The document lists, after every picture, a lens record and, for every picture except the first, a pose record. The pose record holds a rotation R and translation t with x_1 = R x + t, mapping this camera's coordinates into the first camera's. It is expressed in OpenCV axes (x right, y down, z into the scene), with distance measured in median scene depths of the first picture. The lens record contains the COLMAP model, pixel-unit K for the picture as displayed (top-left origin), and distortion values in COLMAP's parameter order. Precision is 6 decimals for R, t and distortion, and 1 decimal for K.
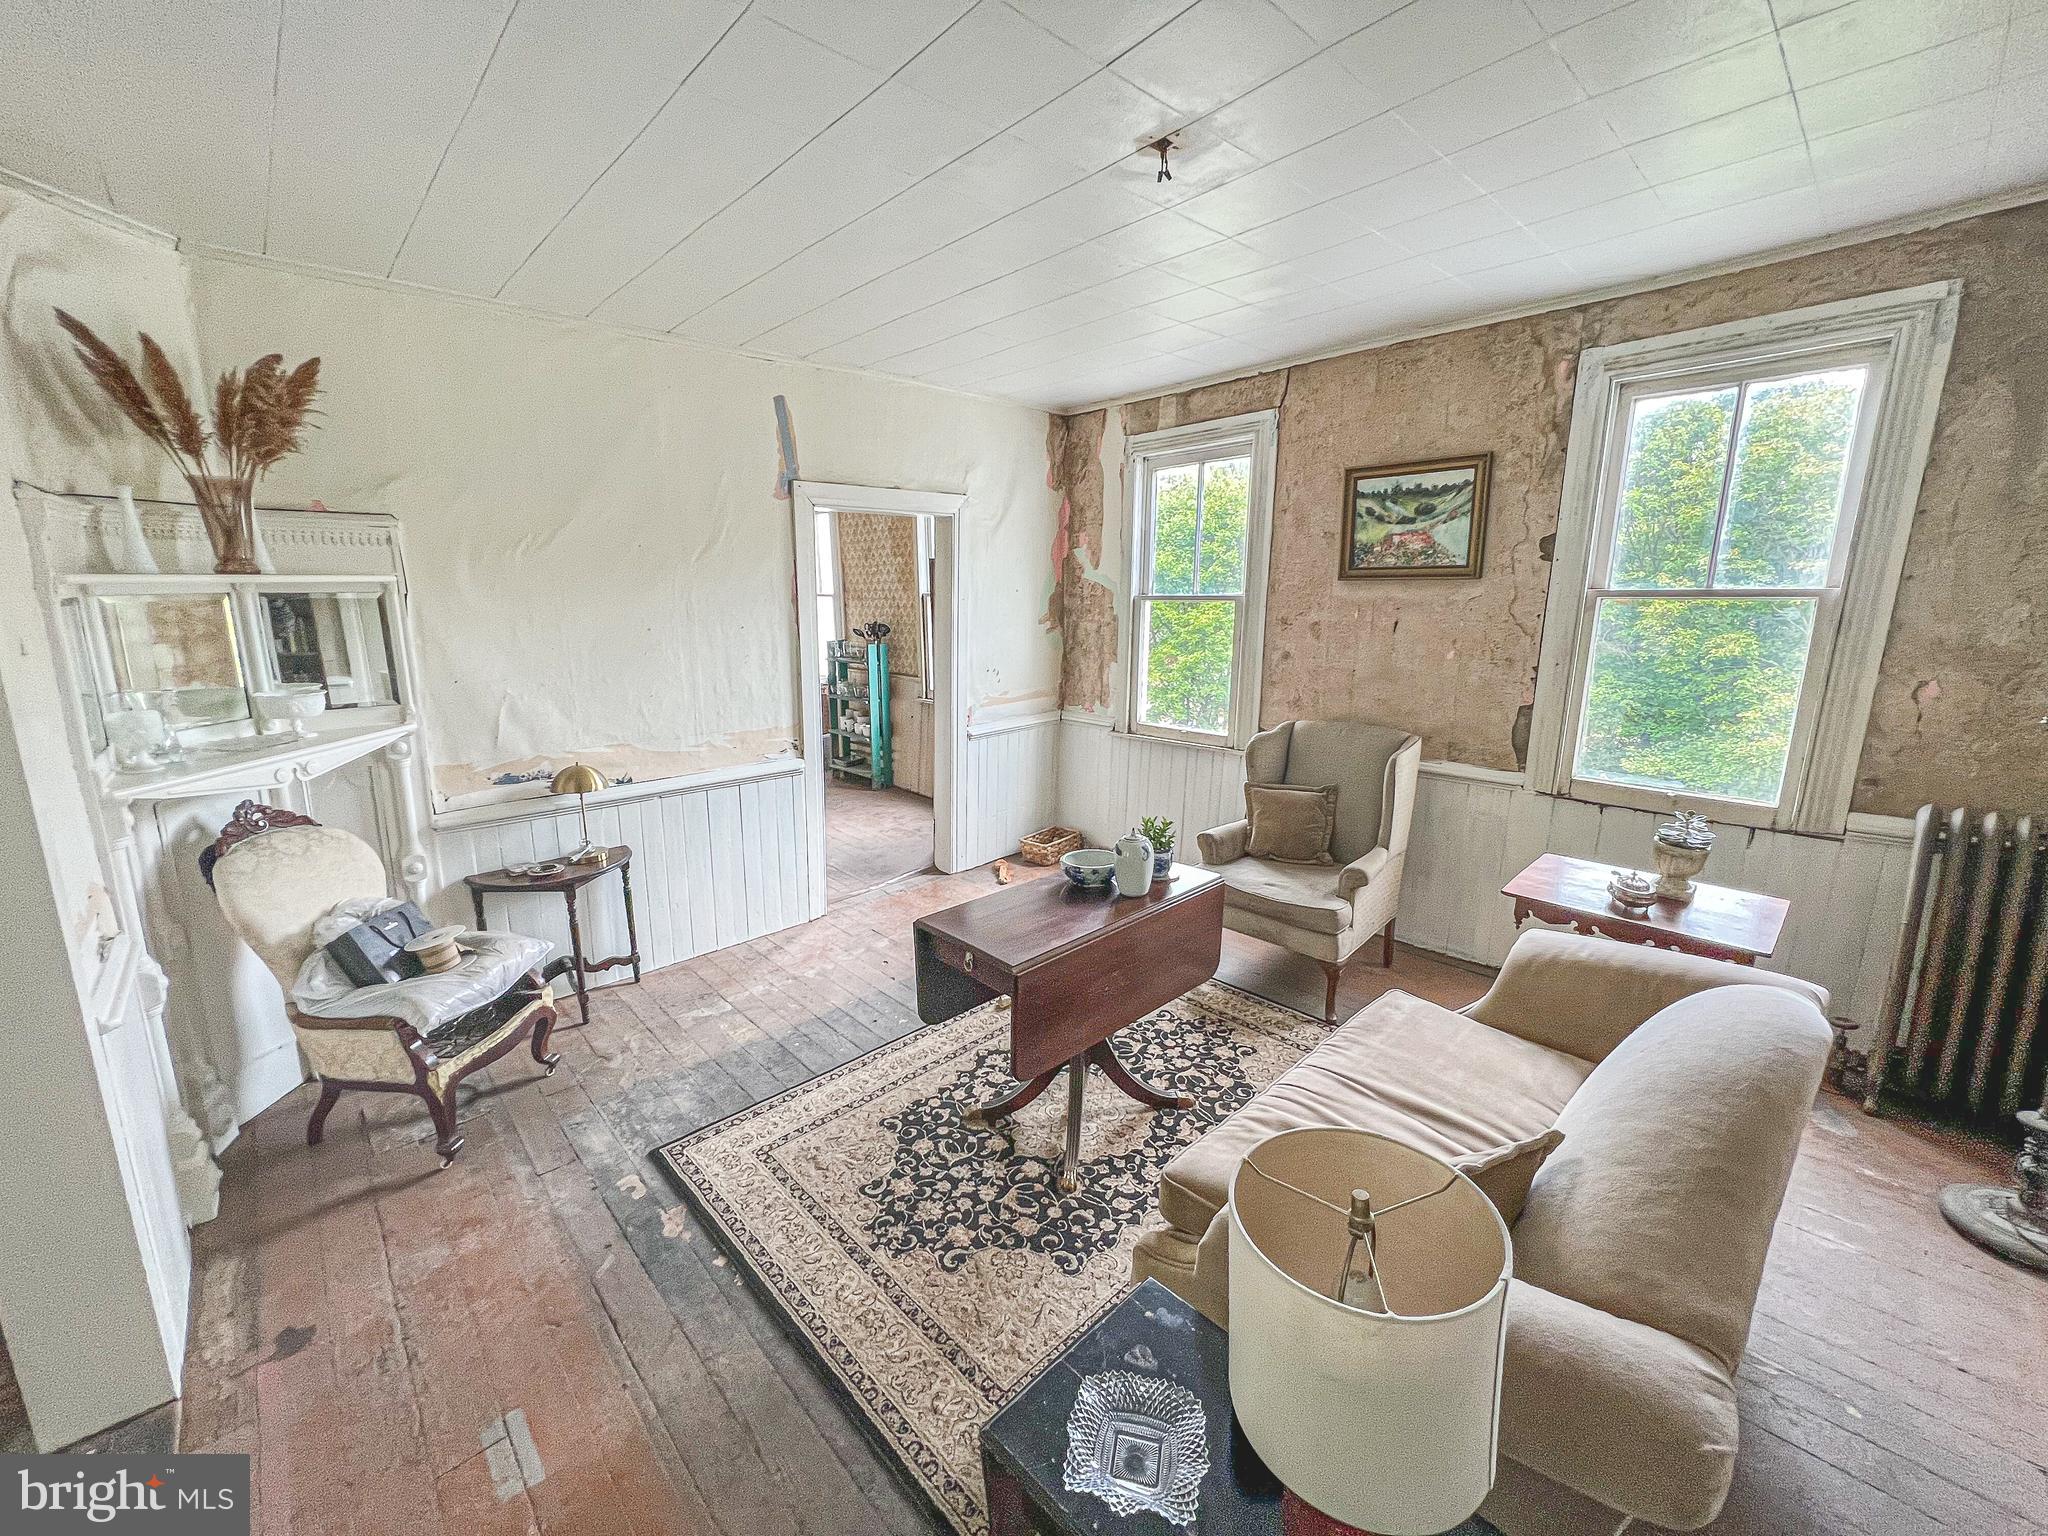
lens RADIAL K [[819.3, 0, 1015.7], [0, 819.3, 767.9], [0, 0, 1]] dist [-0.001873, -0.000061]
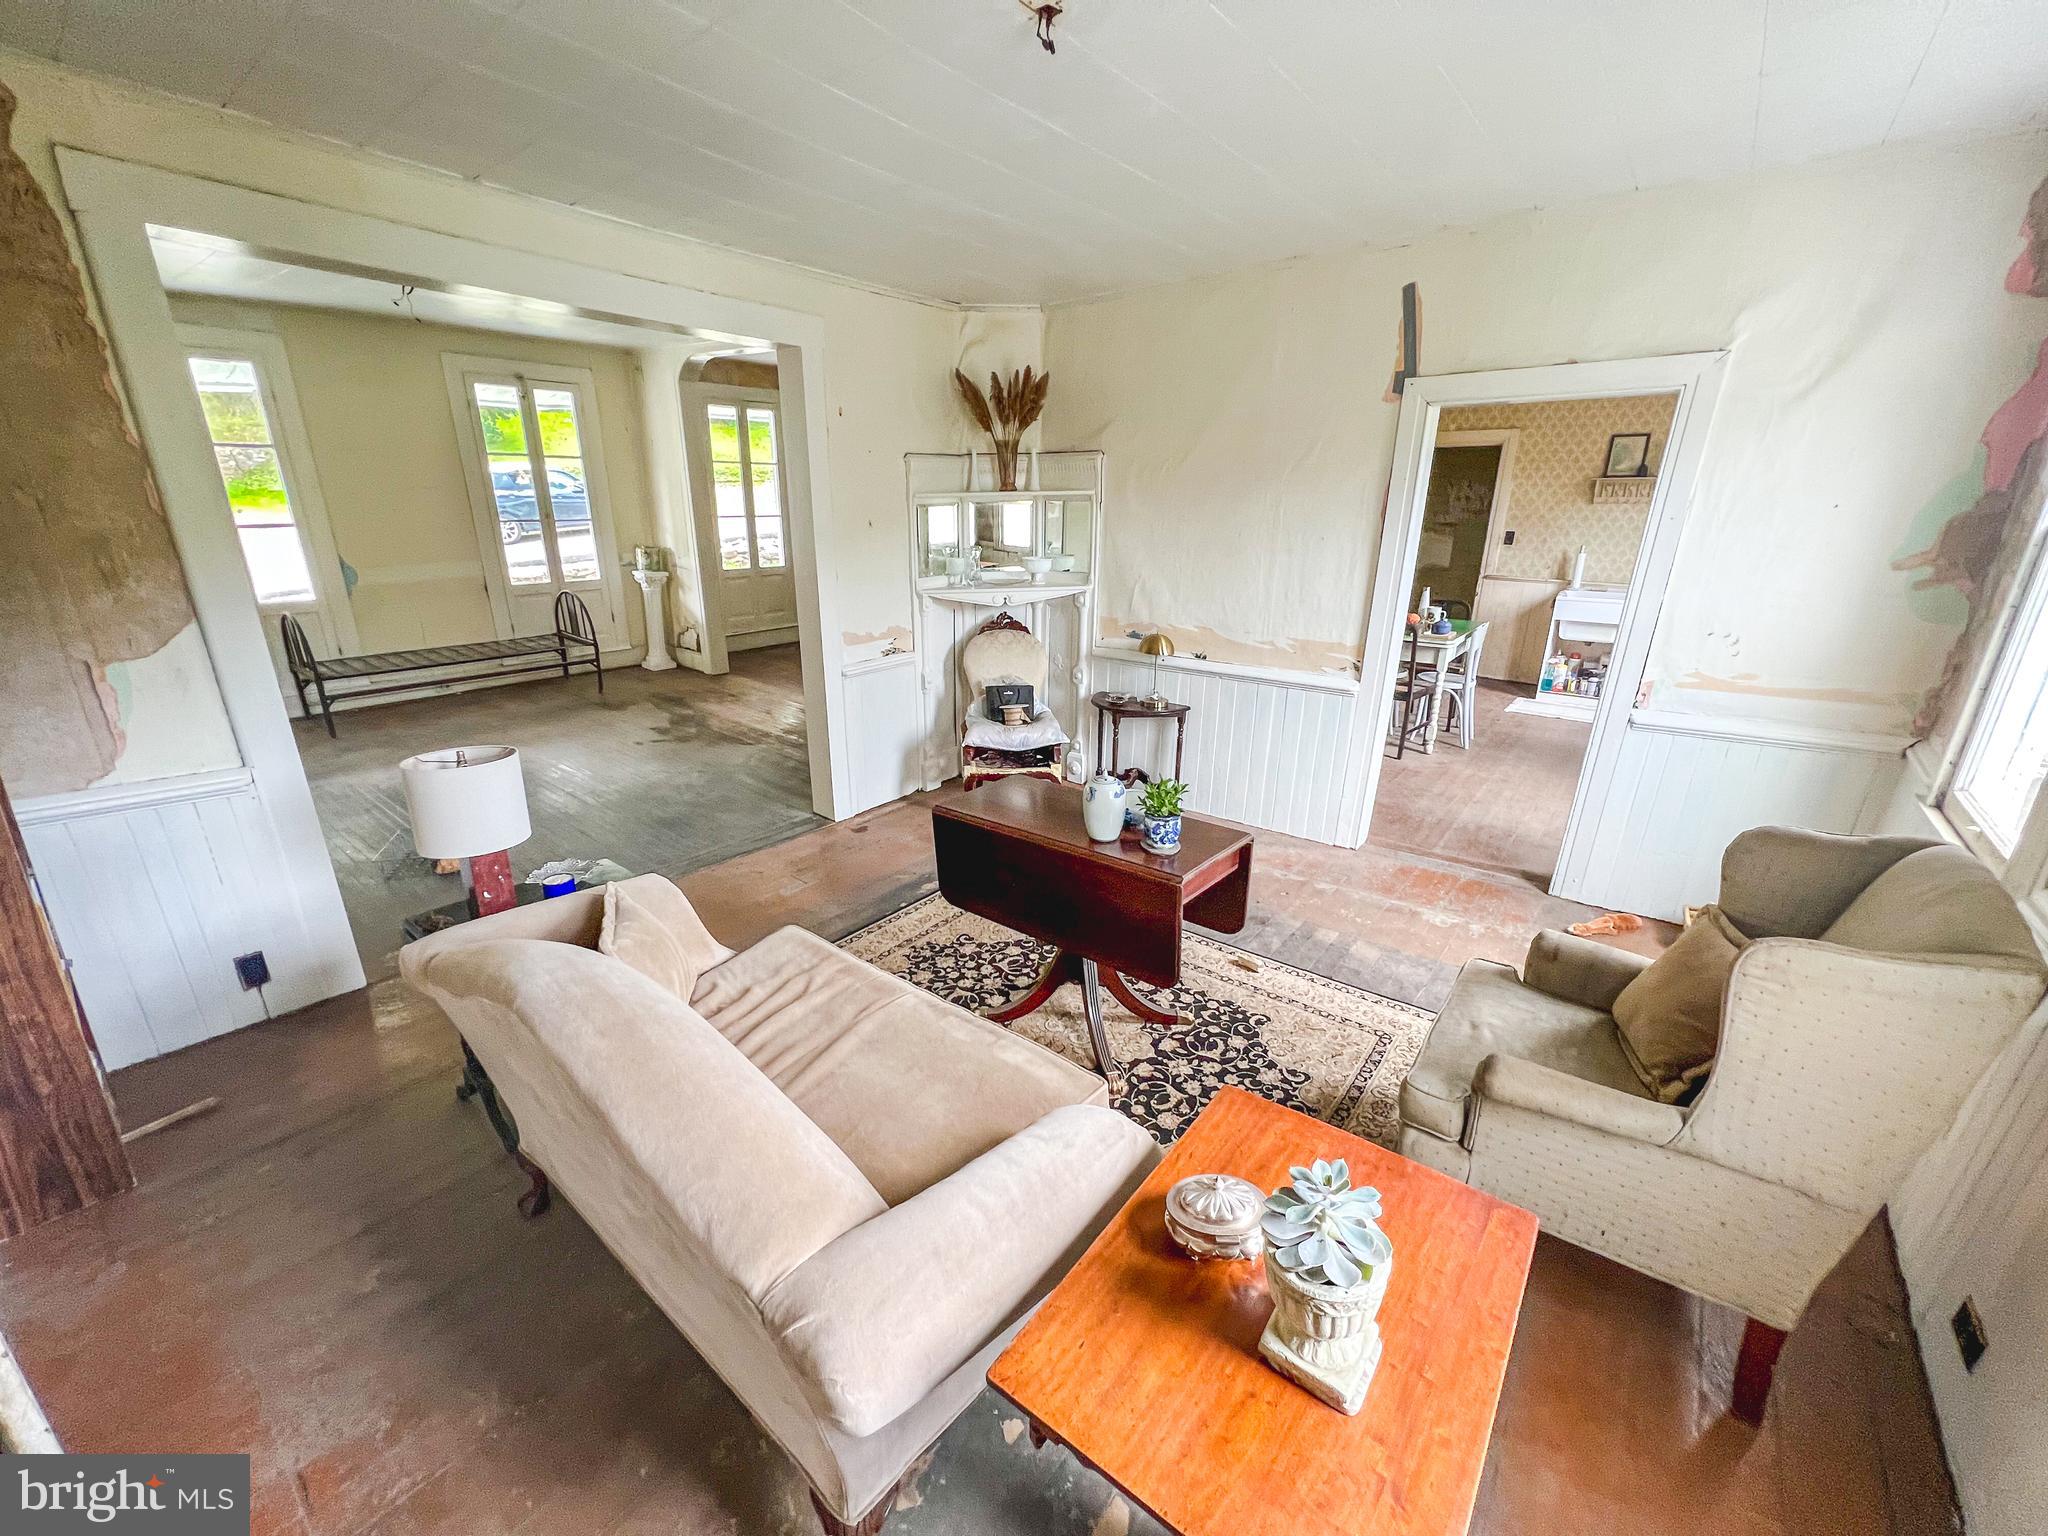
lens RADIAL K [[819.3, 0, 1015.7], [0, 819.3, 767.9], [0, 0, 1]] dist [-0.001873, -0.000061]
pose [[0.141398, 0.321079, -0.936437, 0.821119], [-0.205941, 0.934787, 0.289417, -0.149007], [0.968295, 0.151927, 0.198301, 0.574546]]
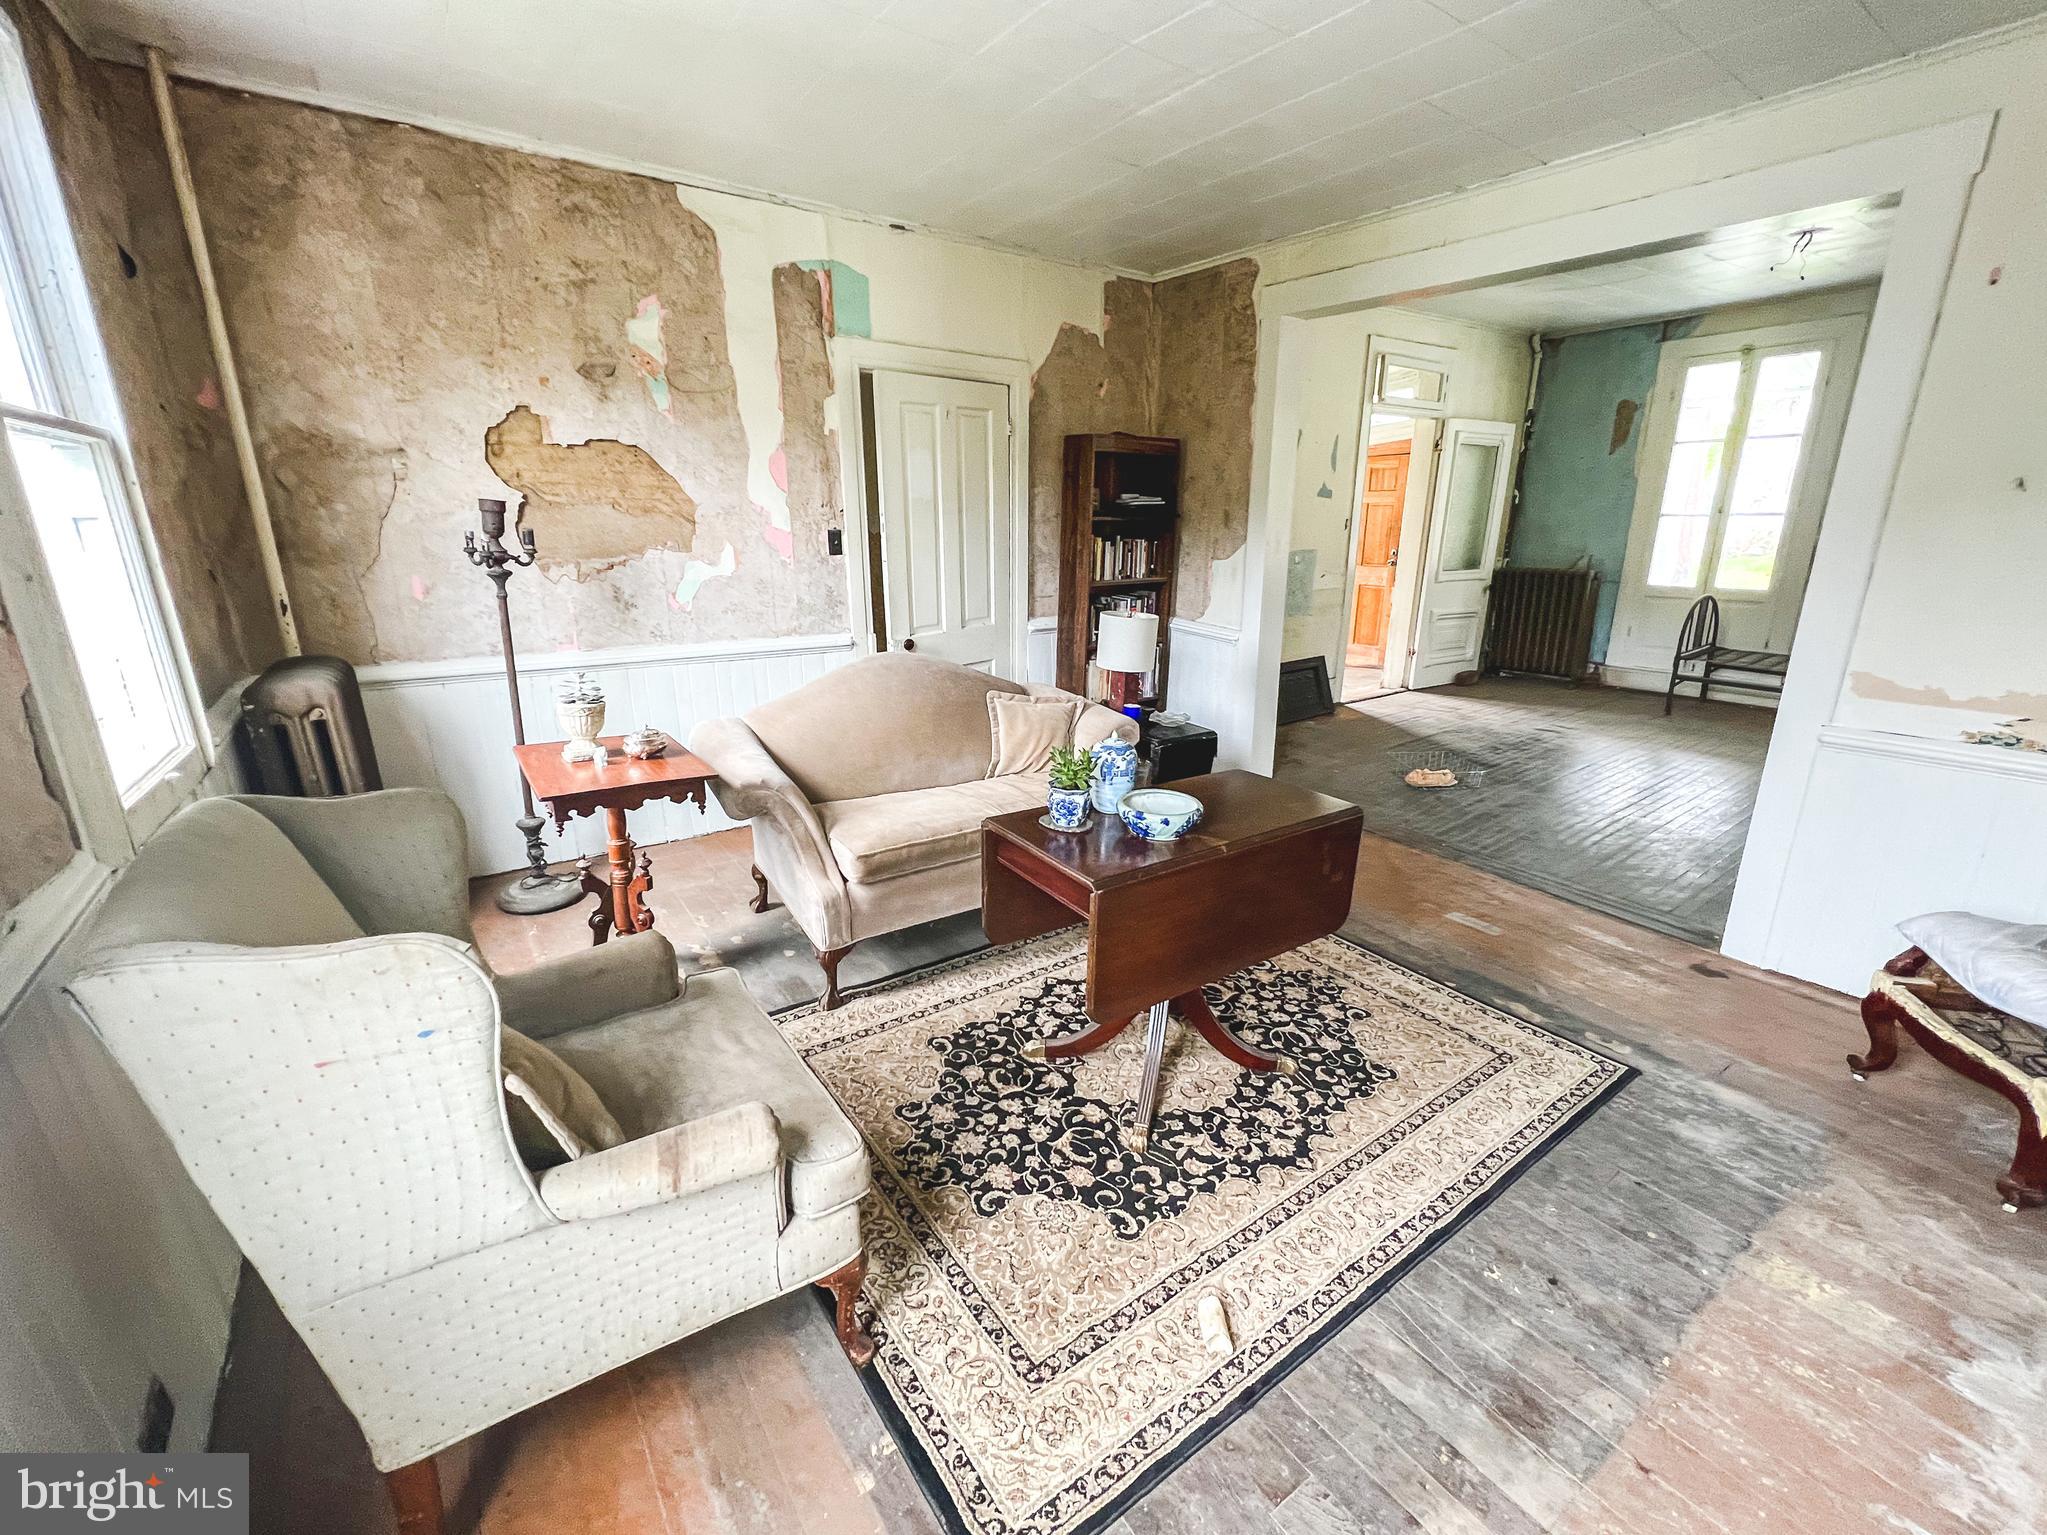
lens RADIAL K [[856.5, 0, 1013.5], [0, 856.5, 767.4], [0, 0, 1]] dist [-0.001135, -0.000065]
pose [[-0.990358, -0.033593, 0.134395, 0.103752], [0.033367, 0.883743, 0.466781, -0.243138], [-0.134451, 0.466765, -0.874102, 1.445247]]
